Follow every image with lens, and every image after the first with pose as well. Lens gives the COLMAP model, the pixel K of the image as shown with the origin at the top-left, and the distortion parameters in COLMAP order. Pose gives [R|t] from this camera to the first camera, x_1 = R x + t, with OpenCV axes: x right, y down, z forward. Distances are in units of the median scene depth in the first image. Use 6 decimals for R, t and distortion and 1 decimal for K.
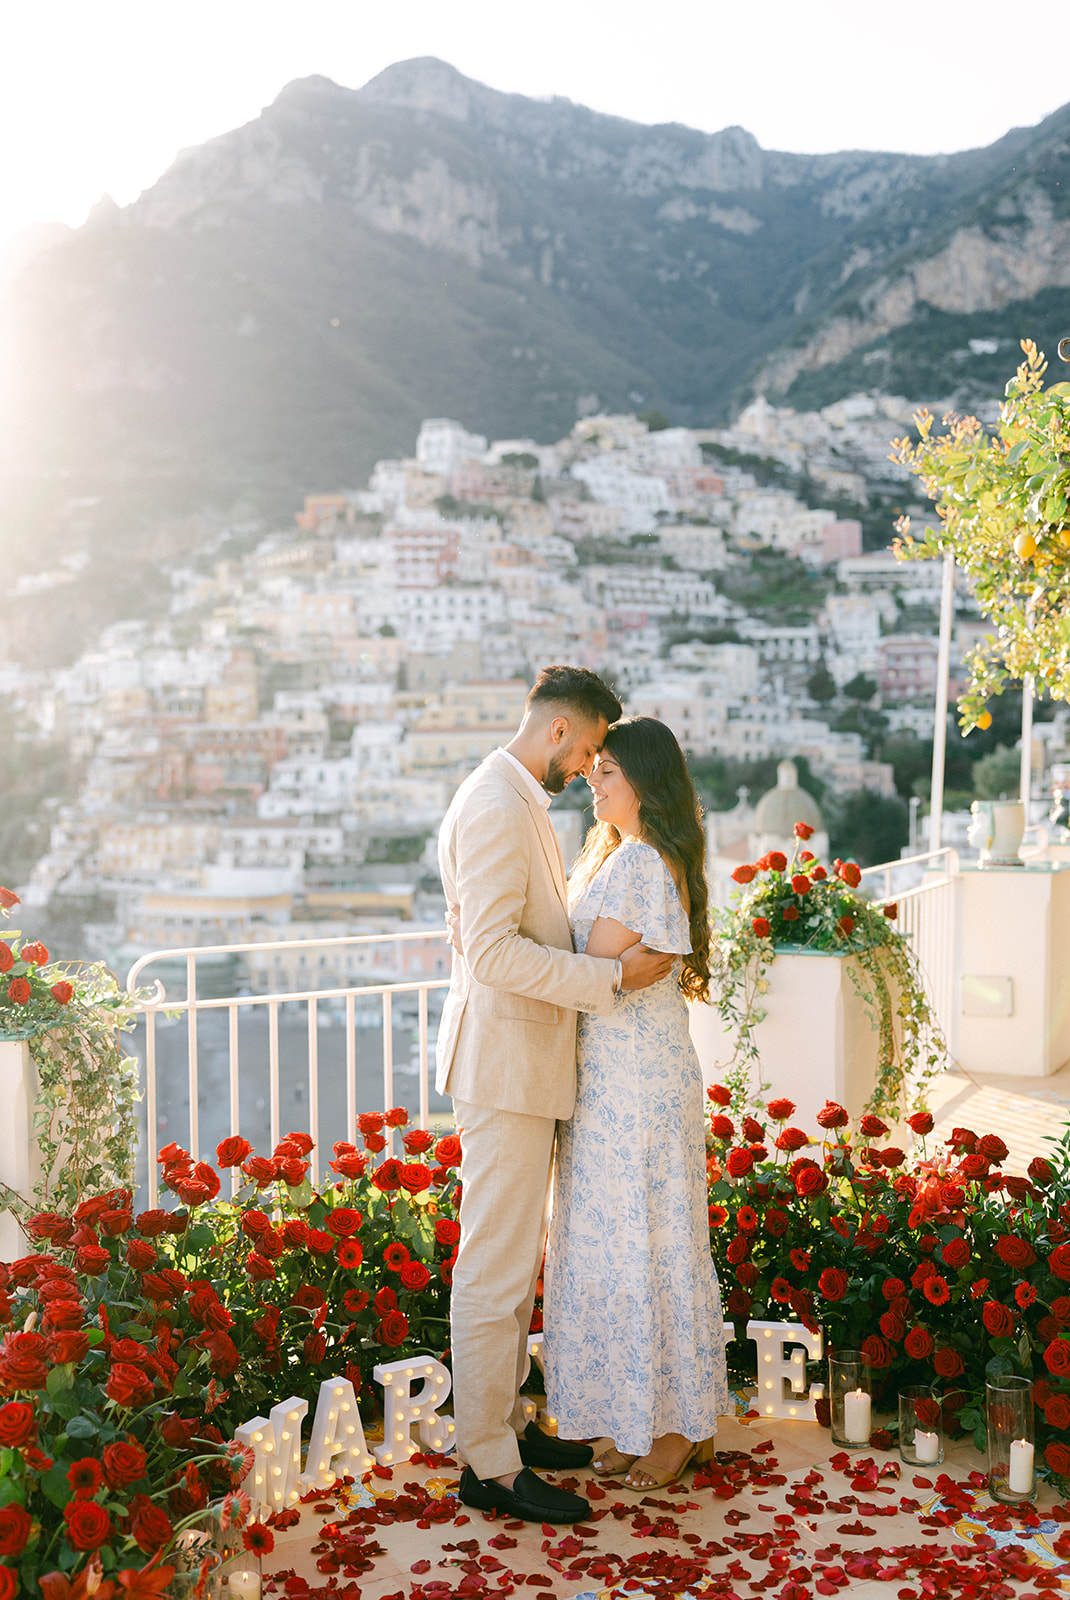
lens RADIAL K [[1829.0, 0, 517.0], [0, 1829.0, 747.3], [0, 0, 1]] dist [0.017276, -0.003836]
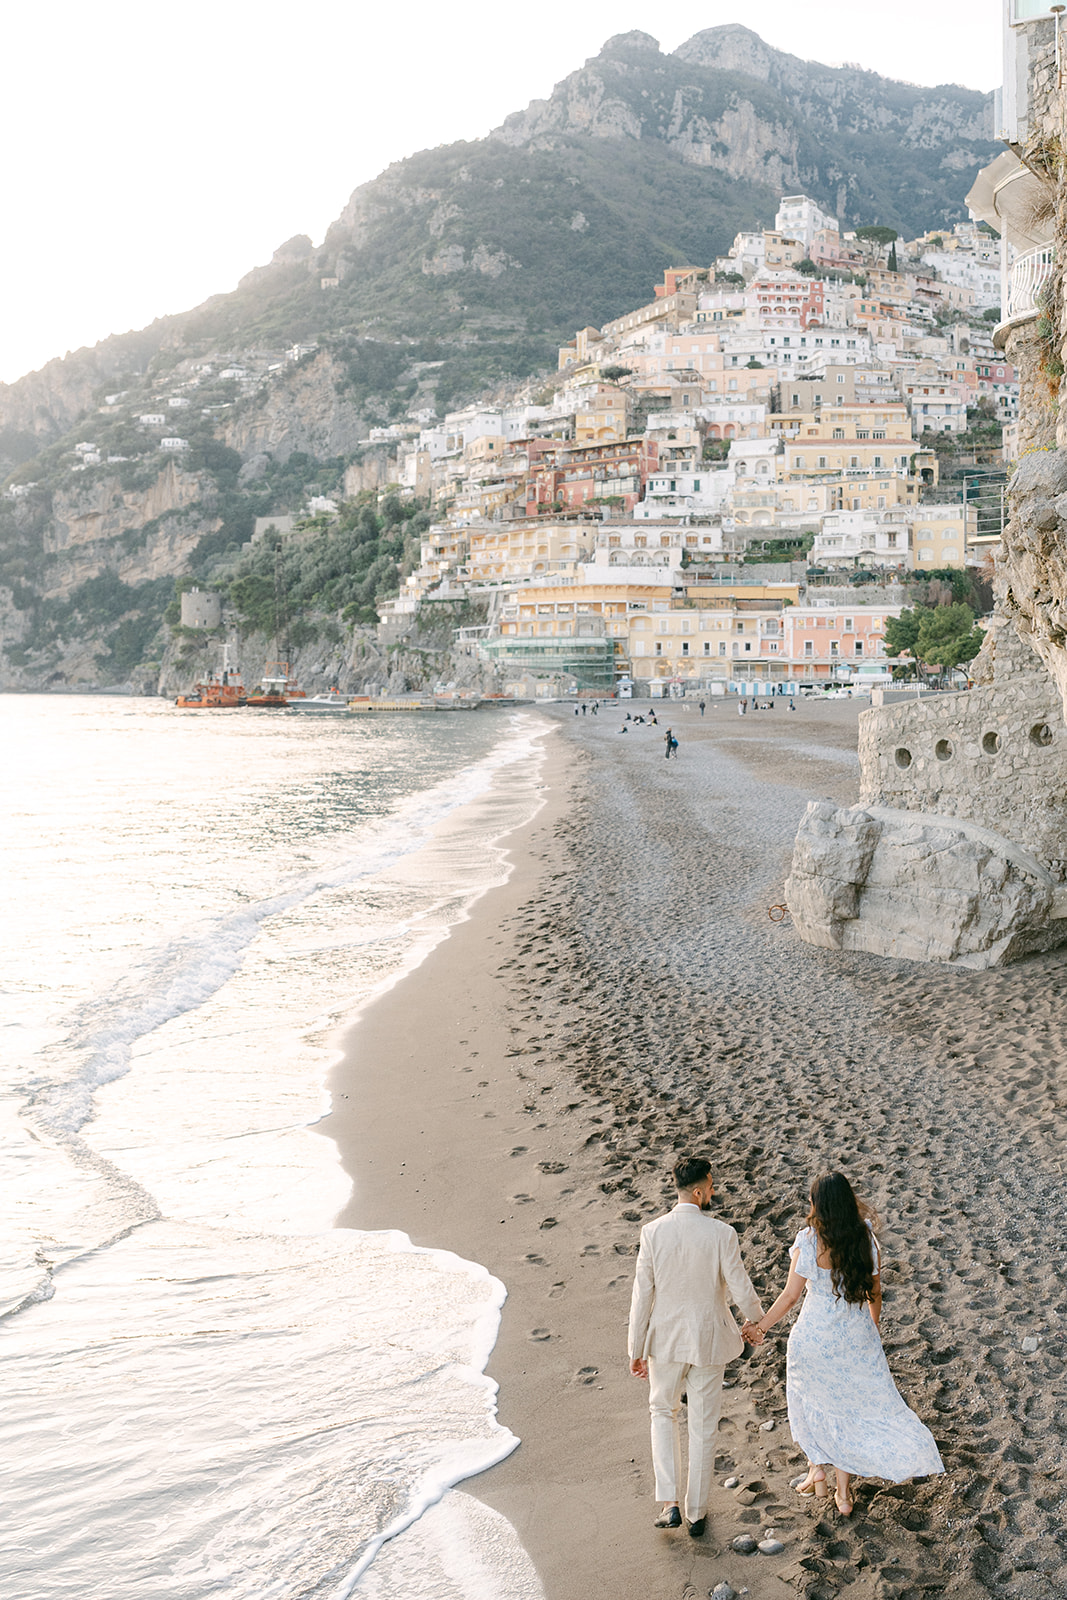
lens RADIAL K [[1604.6, 0, 657.1], [0, 1604.6, 634.1], [0, 0, 1]] dist [0.013277, 0.001131]
pose [[0.997080, 0.015131, -0.074851, -0.052201], [-0.018208, 0.999010, -0.040589, 0.107029], [0.074163, 0.041833, 0.996368, 0.127104]]
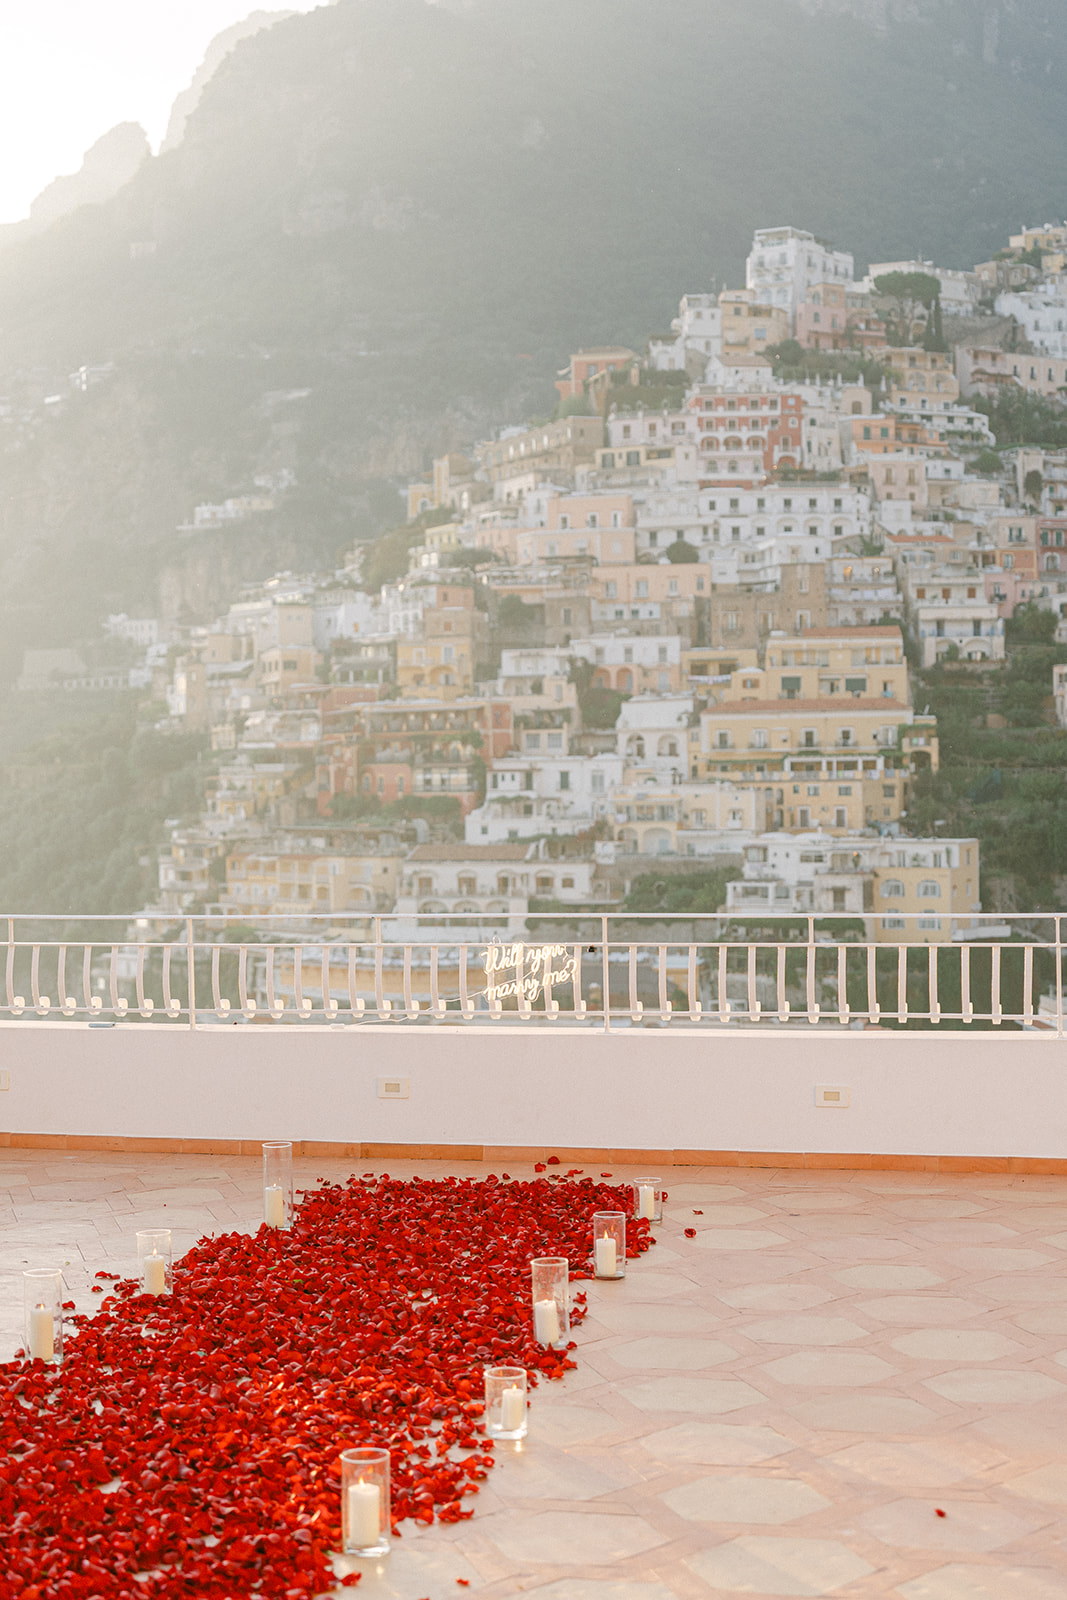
lens RADIAL K [[2580.5, 0, 533.5], [0, 2580.5, 800.0], [0, 0, 1]] dist [0.037425, 0.040725]
pose [[0.986300, 0.002375, -0.164942, 0.023335], [-0.000278, 0.999919, 0.012732, 0.009405], [0.164959, -0.012511, 0.986221, 0.104458]]
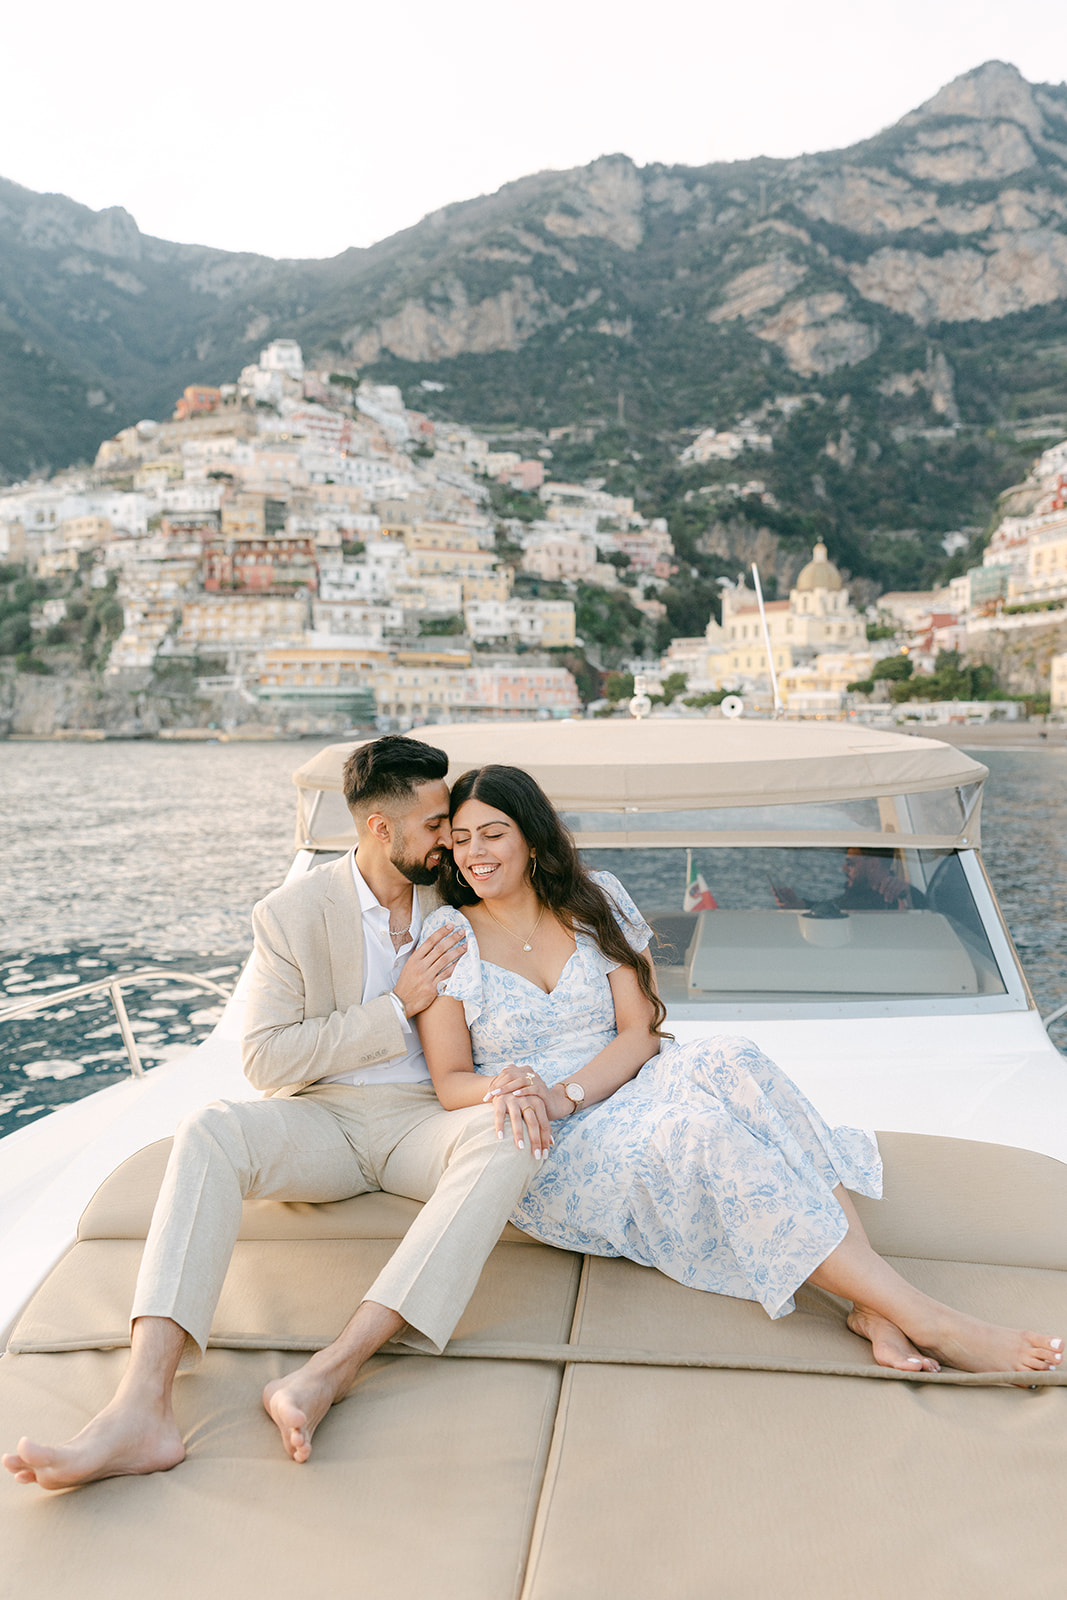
lens RADIAL K [[1388.5, 0, 528.6], [0, 1388.5, 805.6], [0, 0, 1]] dist [0.010554, 0.002534]
pose [[0.863629, -0.014215, 0.503927, -0.417990], [-0.005068, 0.999307, 0.036874, 0.118481], [-0.504102, -0.034399, 0.862959, 0.059107]]
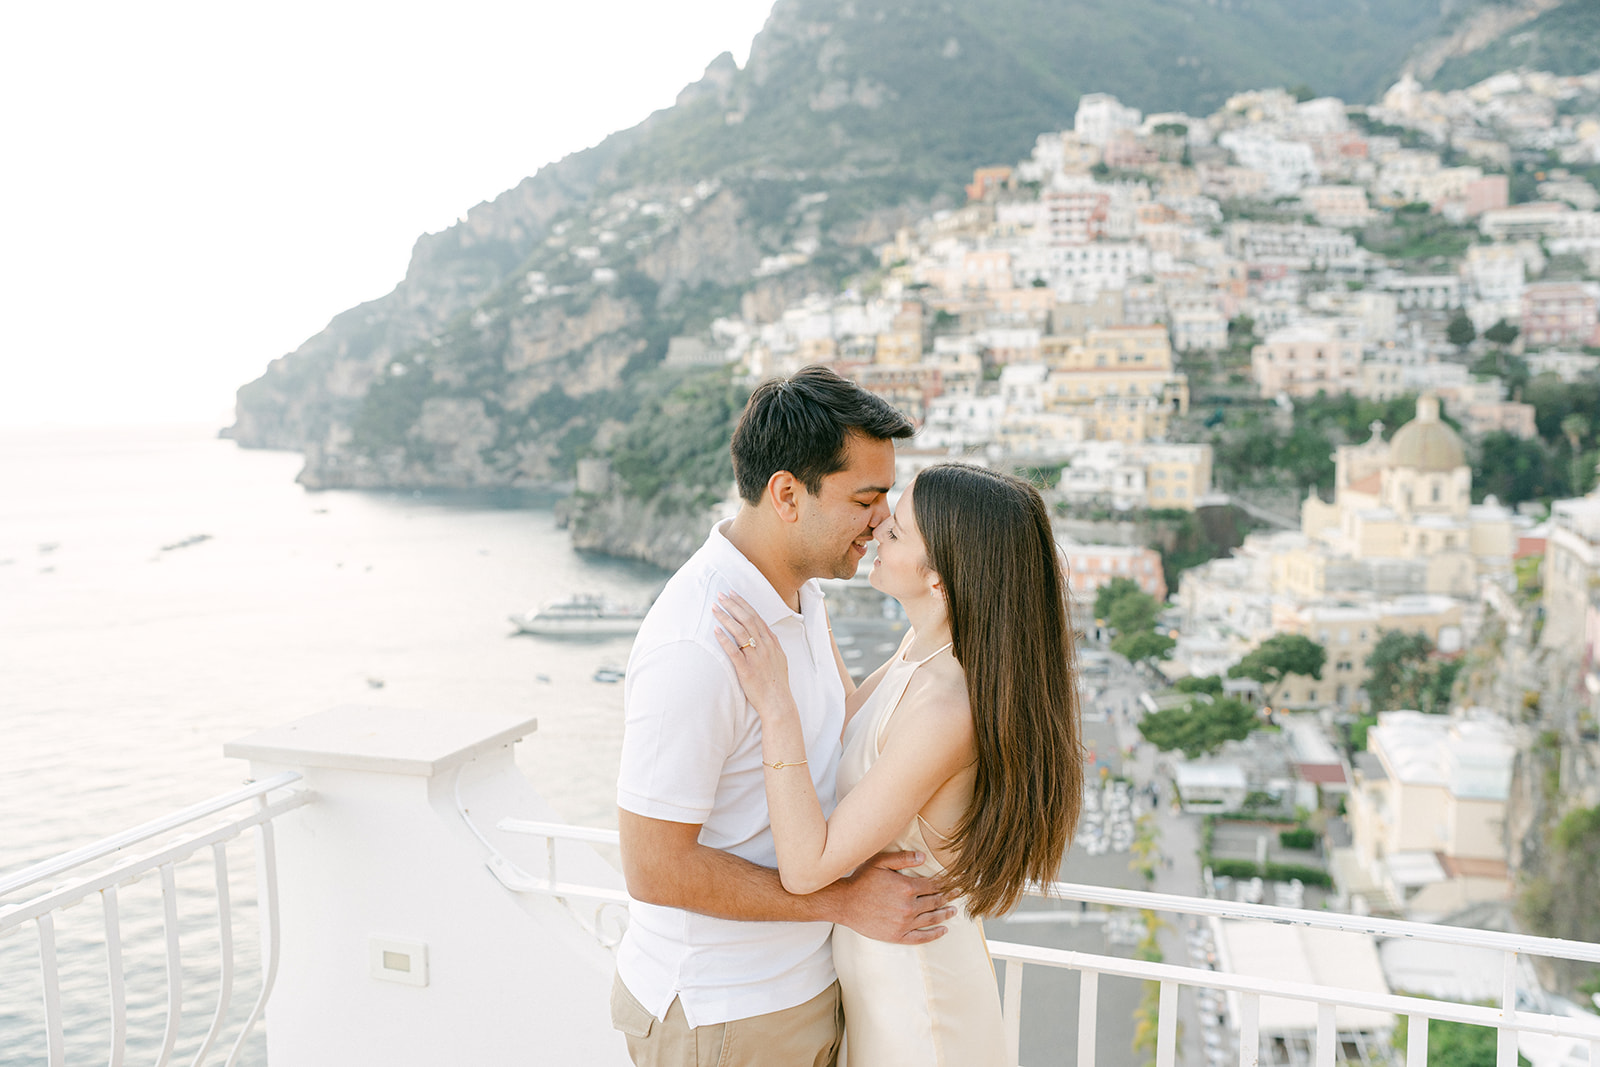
lens RADIAL K [[1388.5, 0, 800.0], [0, 1388.5, 533.5], [0, 0, 1]] dist [0.010554, 0.002534]
pose [[0.964786, 0.030309, -0.261283, 0.013267], [-0.006136, 0.995662, 0.092838, 0.009721], [0.262964, -0.087966, 0.960787, 0.122670]]
